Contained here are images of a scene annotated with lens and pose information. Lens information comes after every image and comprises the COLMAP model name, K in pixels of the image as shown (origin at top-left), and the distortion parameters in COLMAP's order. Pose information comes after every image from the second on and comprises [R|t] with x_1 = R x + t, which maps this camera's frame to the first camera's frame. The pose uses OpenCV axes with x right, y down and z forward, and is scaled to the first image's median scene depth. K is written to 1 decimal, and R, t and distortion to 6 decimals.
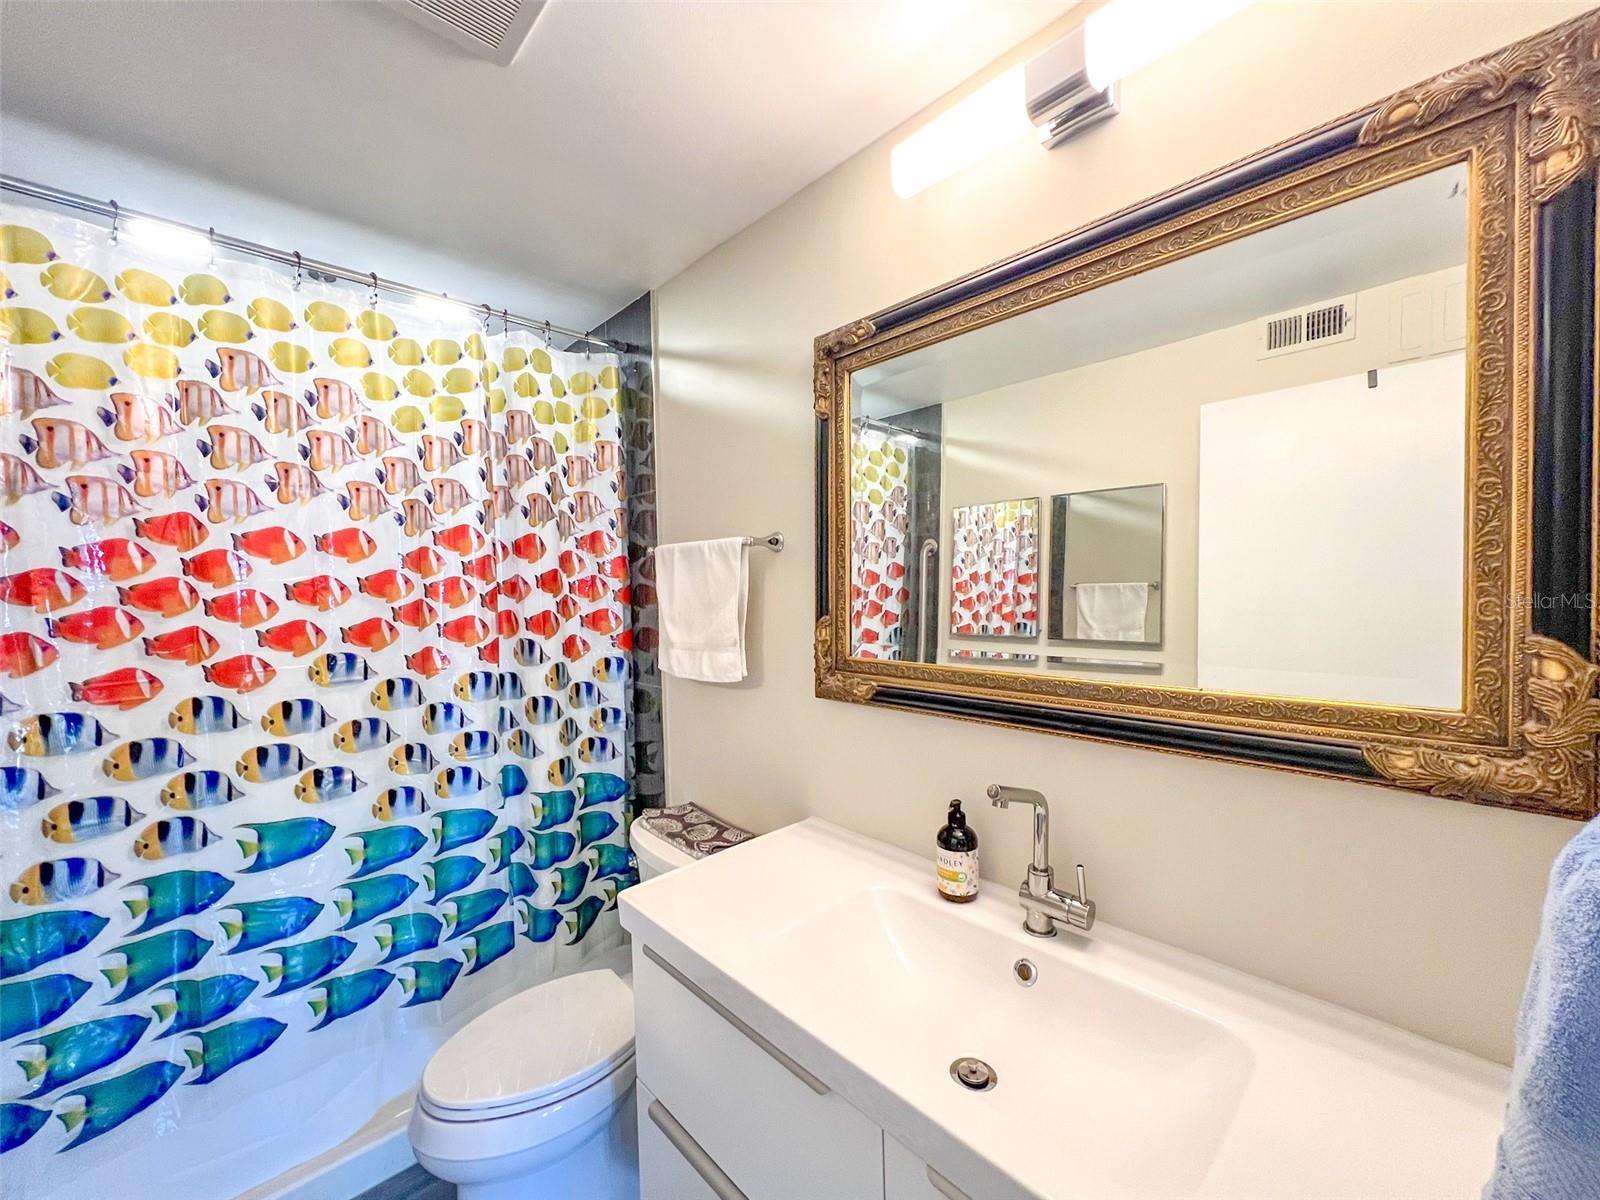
lens RADIAL K [[638.3, 0, 807.0], [0, 638.3, 603.0], [0, 0, 1]] dist [-0.003696, 0.000726]
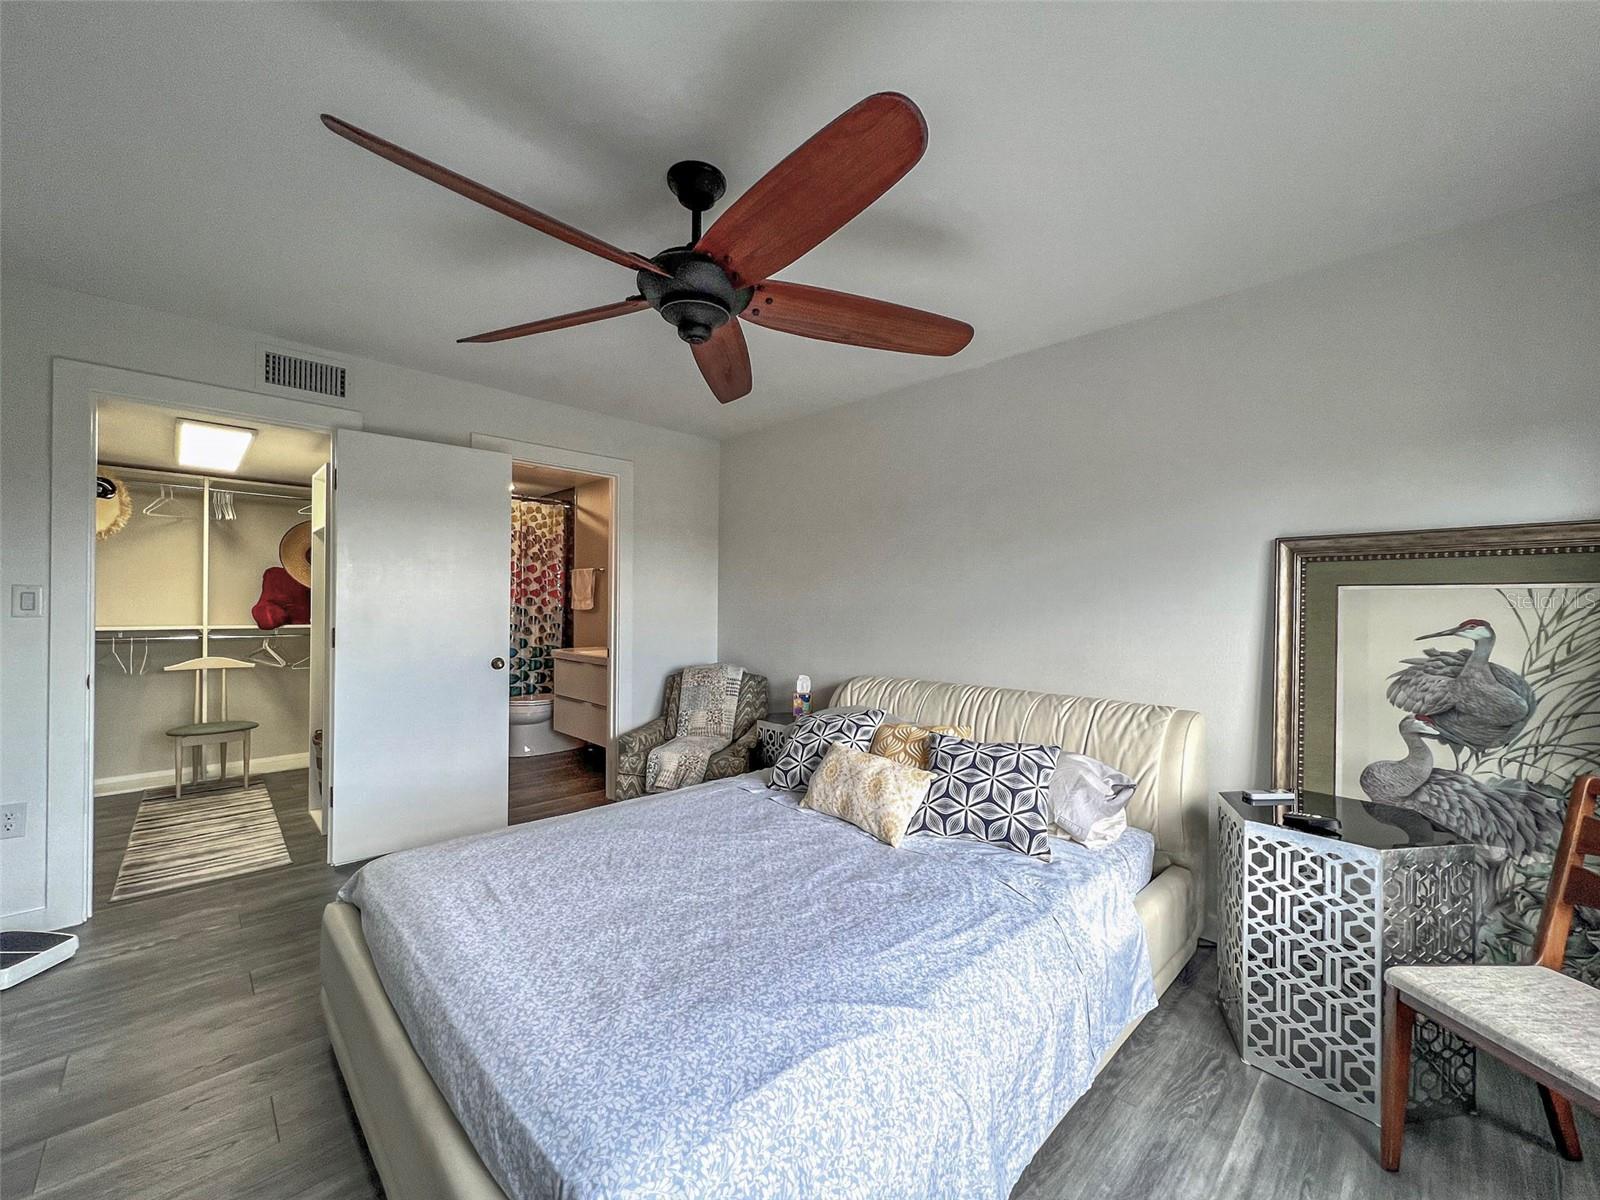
lens RADIAL K [[632.7, 0, 797.3], [0, 632.7, 602.0], [0, 0, 1]] dist [-0.001529, -0.000119]
pose [[0.999471, 0.030068, 0.012383, 0.827920], [-0.029617, 0.998945, -0.035082, 0.144713], [-0.013424, 0.034697, 0.999308, -2.102488]]
